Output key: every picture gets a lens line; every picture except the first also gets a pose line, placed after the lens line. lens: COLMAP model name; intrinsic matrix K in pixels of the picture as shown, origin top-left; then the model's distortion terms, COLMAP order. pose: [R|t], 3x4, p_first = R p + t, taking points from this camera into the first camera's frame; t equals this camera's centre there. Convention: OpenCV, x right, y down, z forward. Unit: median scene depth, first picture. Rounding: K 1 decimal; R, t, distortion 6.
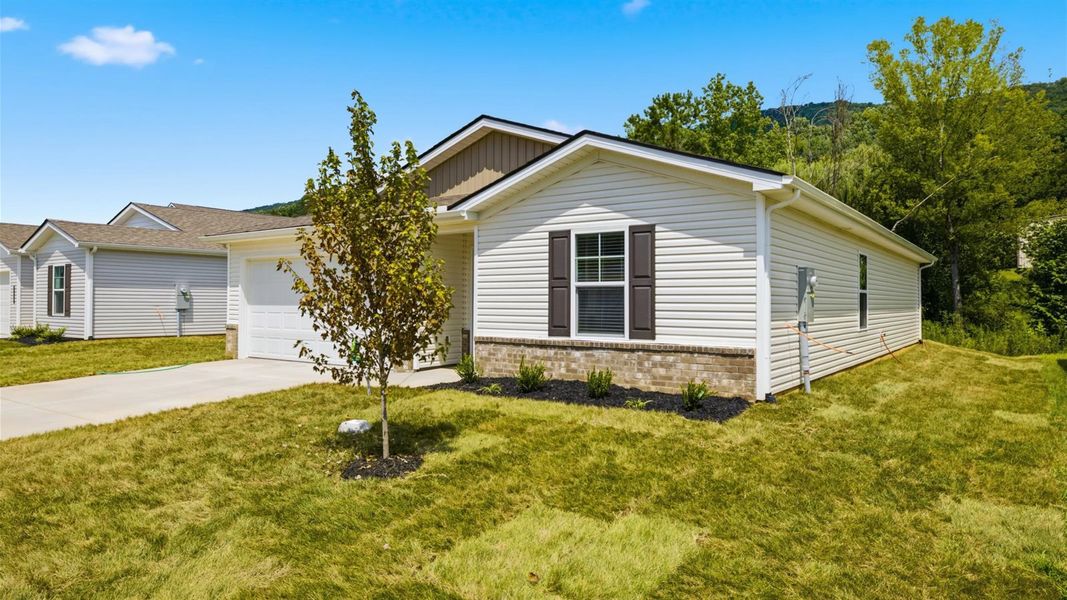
lens RADIAL K [[705.5, 0, 533.5], [0, 705.5, 300.0], [0, 0, 1]] dist [-0.162719, -0.000155]
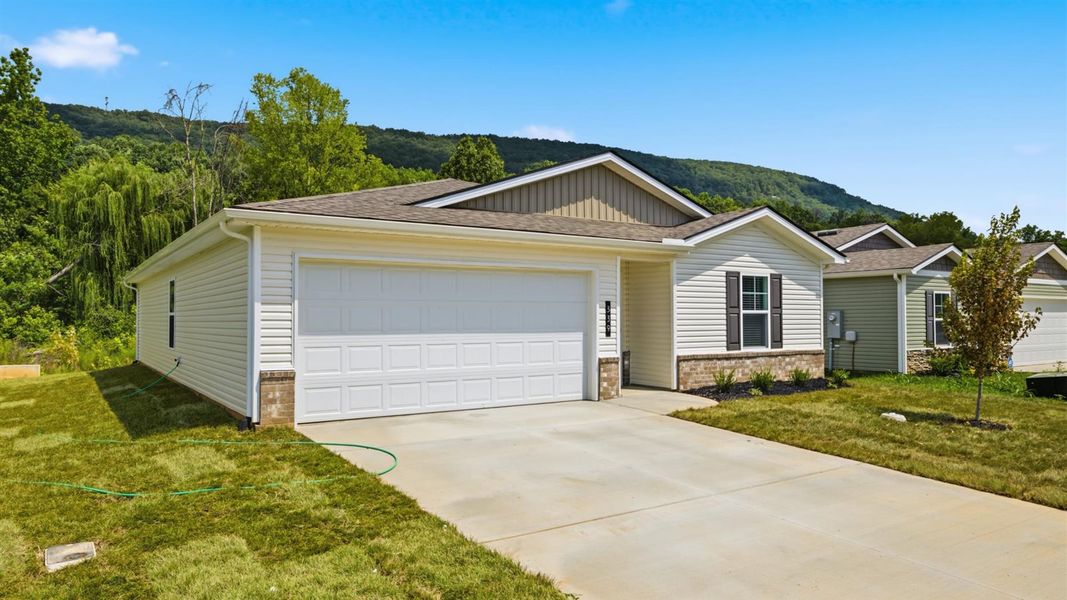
lens RADIAL K [[705.5, 0, 533.5], [0, 705.5, 300.0], [0, 0, 1]] dist [-0.162719, -0.000155]
pose [[0.363755, 0.025452, 0.931147, -1.387784], [0.001835, 0.999605, -0.028040, -0.008039], [-0.931493, 0.011909, 0.363565, 0.906170]]
